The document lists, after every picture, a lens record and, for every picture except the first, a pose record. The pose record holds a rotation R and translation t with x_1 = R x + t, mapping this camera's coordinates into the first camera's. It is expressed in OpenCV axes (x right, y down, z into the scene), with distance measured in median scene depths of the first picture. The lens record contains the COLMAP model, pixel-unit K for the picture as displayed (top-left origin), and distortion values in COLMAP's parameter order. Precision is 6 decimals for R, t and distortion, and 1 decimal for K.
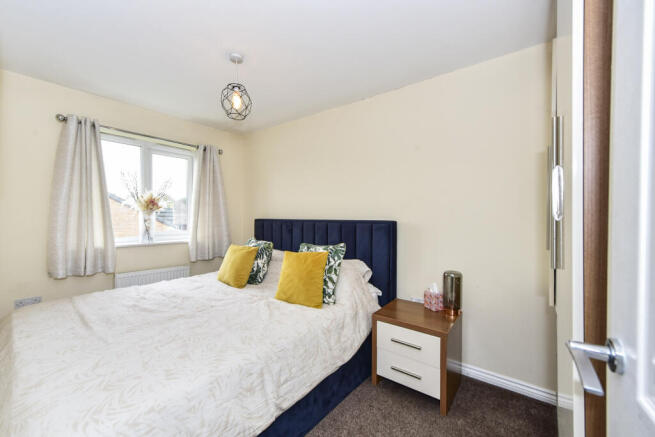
lens RADIAL K [[277.0, 0, 327.5], [0, 277.0, 218.5], [0, 0, 1]] dist [0.000039, -0.000087]
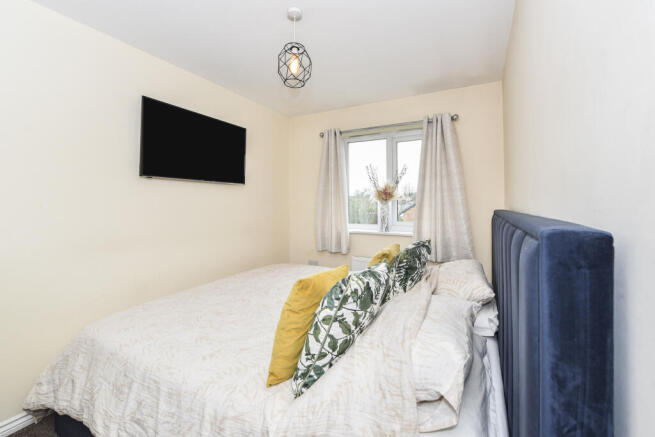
lens RADIAL K [[285.7, 0, 328.0], [0, 285.7, 207.8], [0, 0, 1]] dist [-0.001371, -0.000318]
pose [[0.197938, 0.006920, -0.980190, 0.383224], [0.001487, 0.999972, 0.007360, -0.011633], [0.980213, -0.002914, 0.197922, 0.675934]]
